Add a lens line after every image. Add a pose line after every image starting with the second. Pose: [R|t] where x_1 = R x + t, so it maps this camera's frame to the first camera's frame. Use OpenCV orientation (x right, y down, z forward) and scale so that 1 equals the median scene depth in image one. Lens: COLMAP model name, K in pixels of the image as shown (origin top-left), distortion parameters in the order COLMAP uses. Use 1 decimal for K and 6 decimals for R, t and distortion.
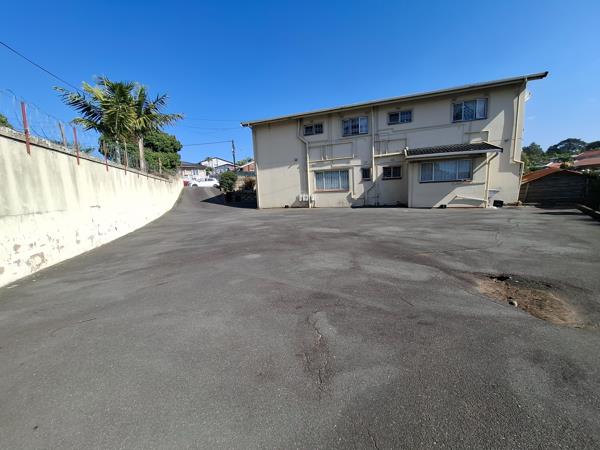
lens RADIAL K [[237.3, 0, 300.7], [0, 237.3, 226.5], [0, 0, 1]] dist [0.001455, -0.000177]
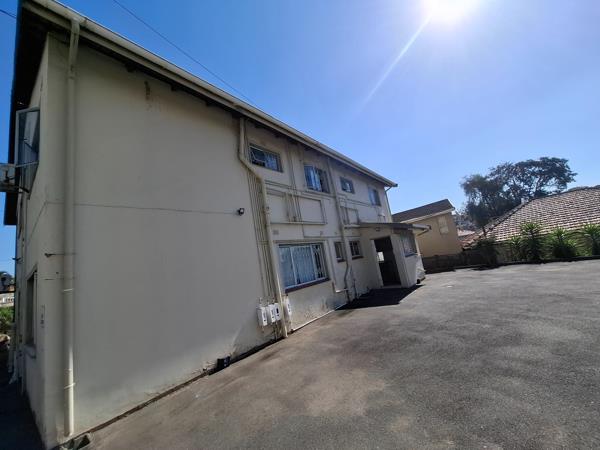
lens RADIAL K [[237.3, 0, 300.0], [0, 237.3, 219.3], [0, 0, 1]] dist [0.001455, -0.000177]
pose [[0.301444, 0.173921, 0.937487, -0.355660], [0.291950, 0.919162, -0.264396, -0.155068], [-0.907687, 0.353401, 0.226300, 0.890643]]
